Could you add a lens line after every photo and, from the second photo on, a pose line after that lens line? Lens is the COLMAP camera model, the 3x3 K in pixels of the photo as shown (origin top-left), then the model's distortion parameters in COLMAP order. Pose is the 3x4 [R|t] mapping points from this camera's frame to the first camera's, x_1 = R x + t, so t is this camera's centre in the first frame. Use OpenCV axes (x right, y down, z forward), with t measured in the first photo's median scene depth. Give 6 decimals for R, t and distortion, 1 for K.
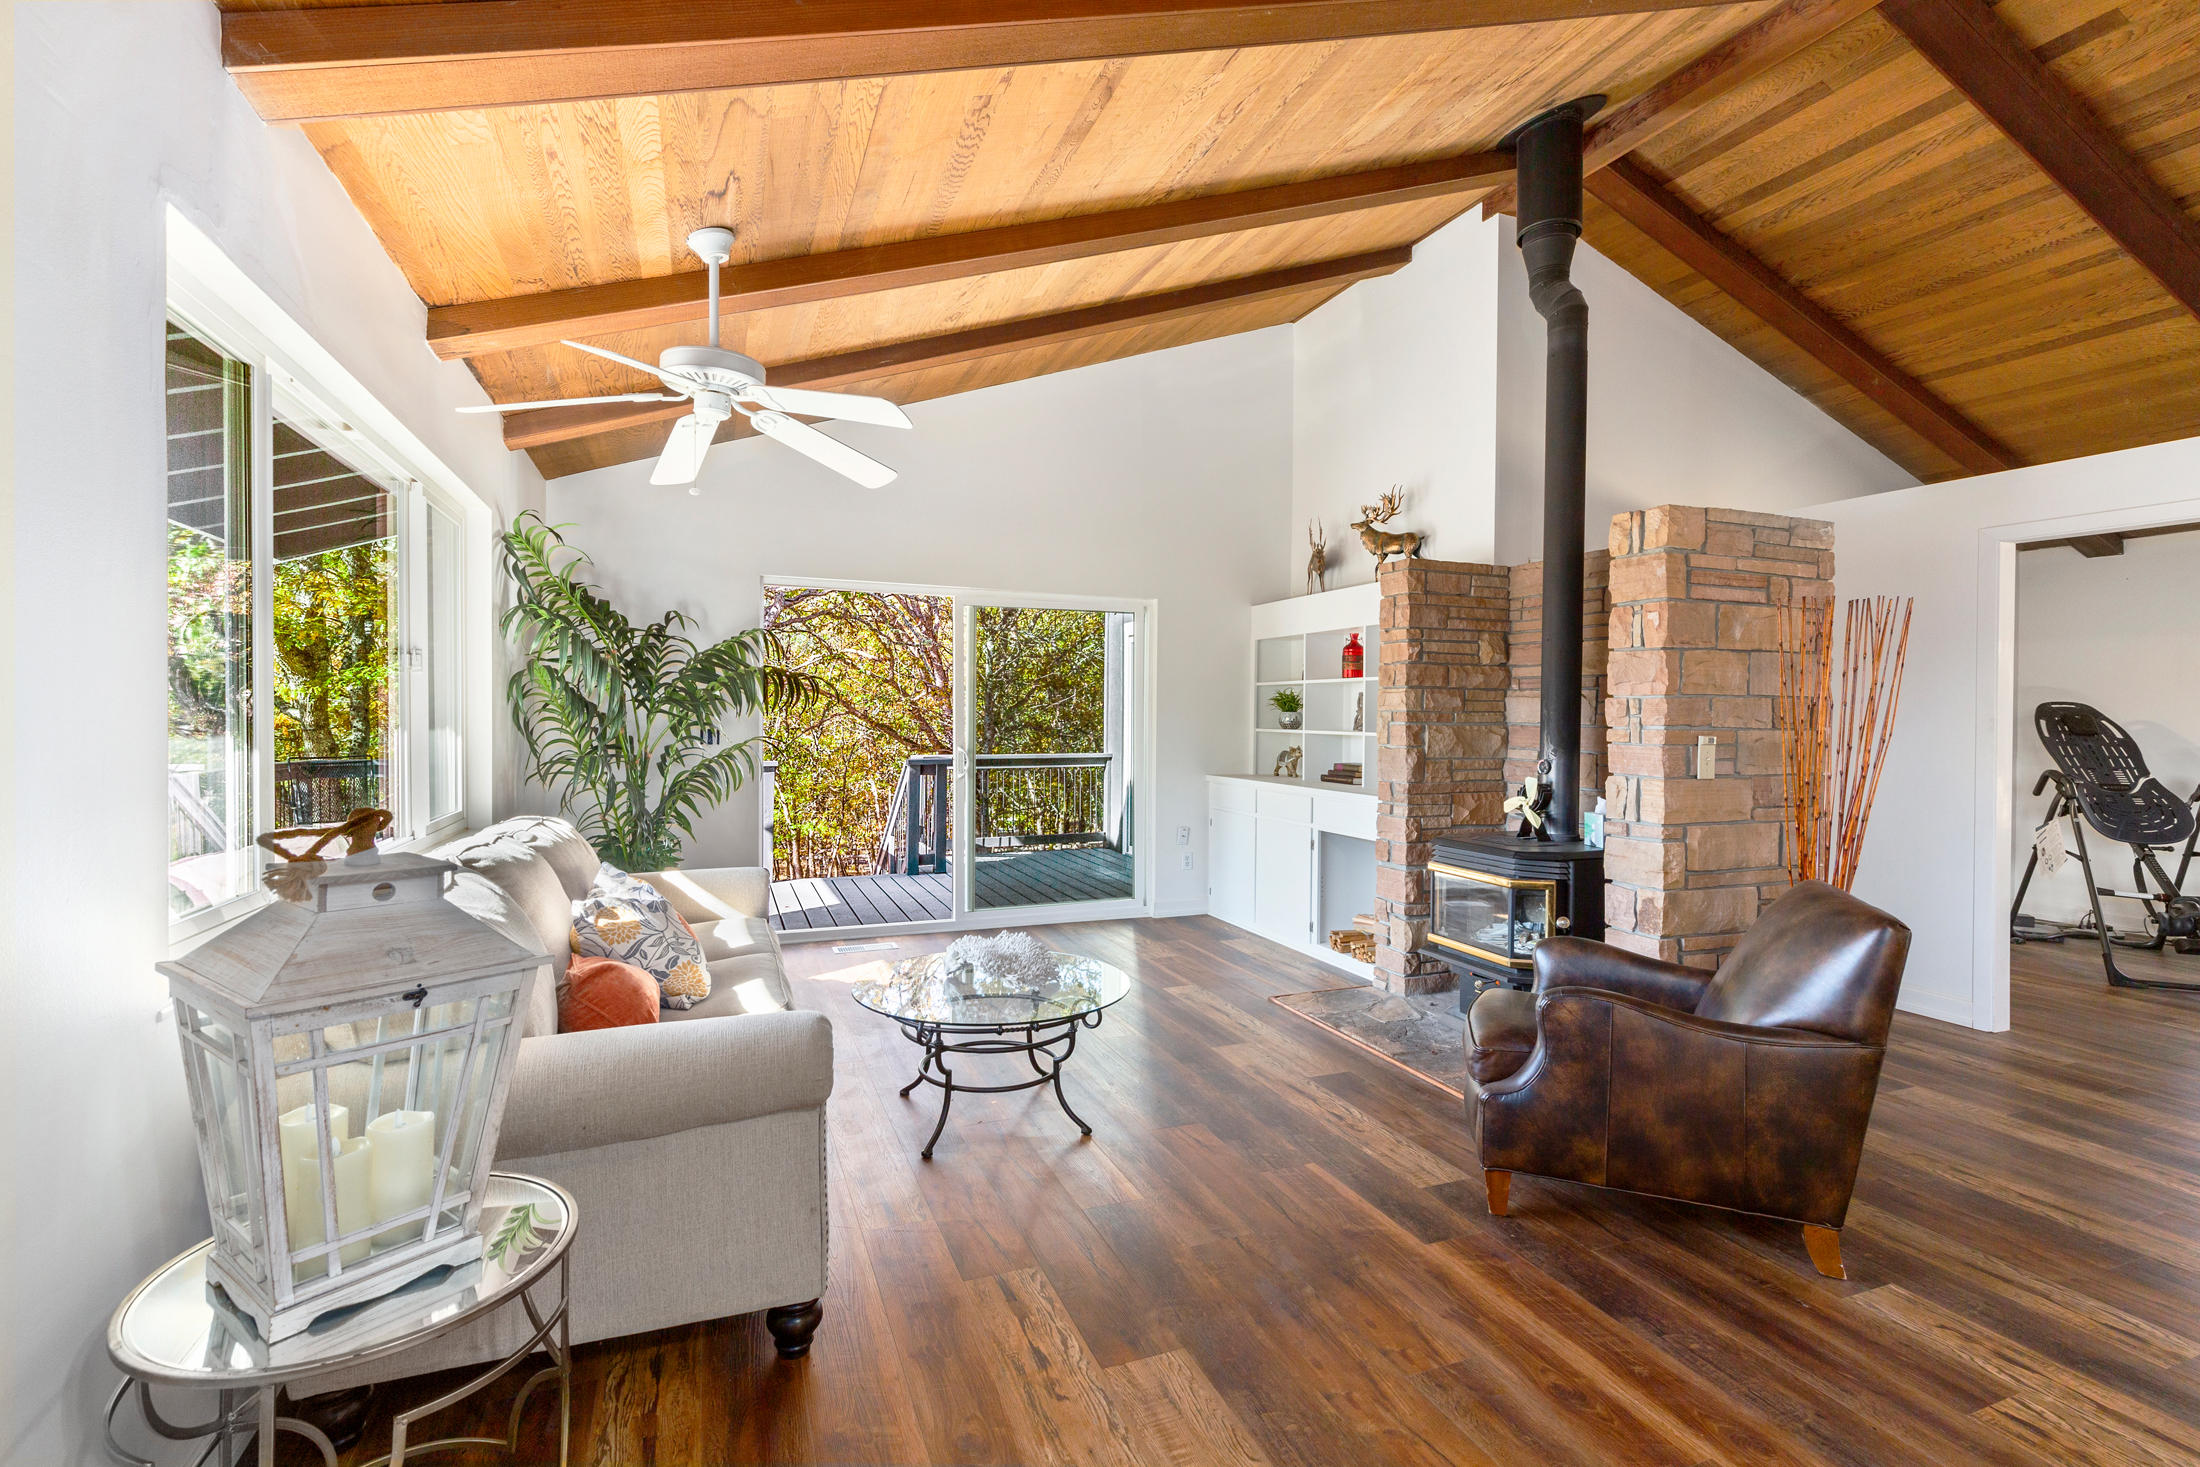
lens RADIAL K [[990.2, 0, 1099.9], [0, 990.2, 723.9], [0, 0, 1]] dist [0.004450, 0.000603]
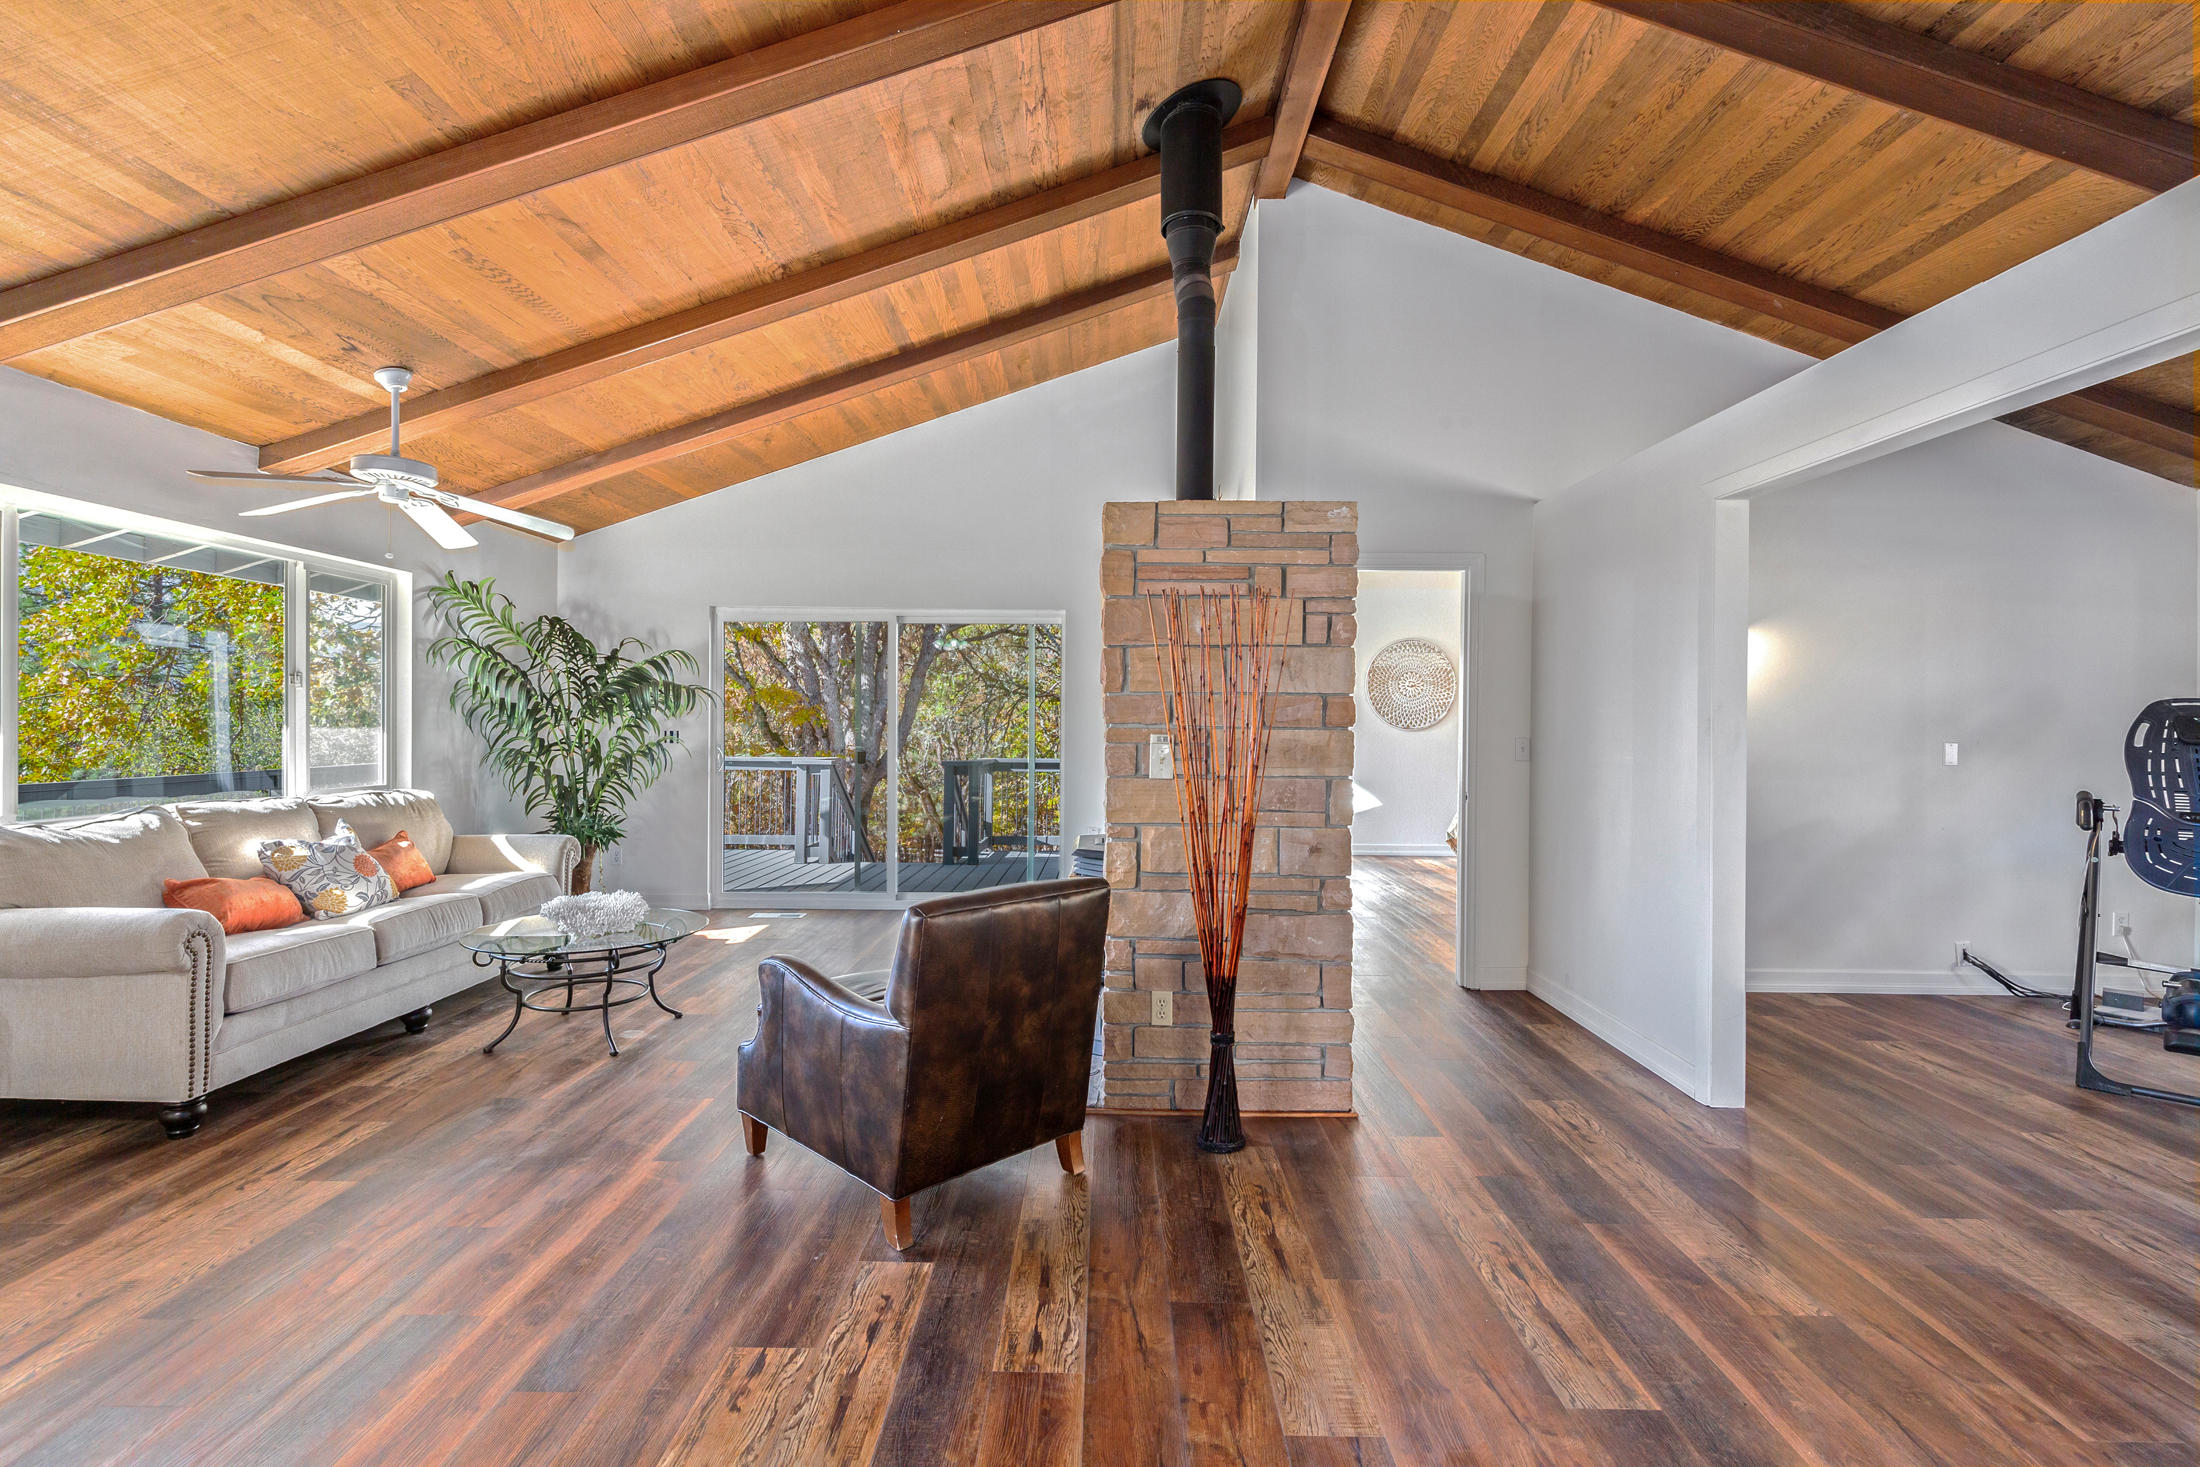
lens RADIAL K [[990.2, 0, 1099.9], [0, 990.2, 723.9], [0, 0, 1]] dist [0.004450, 0.000603]
pose [[0.924630, -0.000755, -0.380865, 0.660275], [-0.003535, 0.999938, -0.010563, 0.008694], [0.380849, 0.011113, 0.924570, 0.055930]]
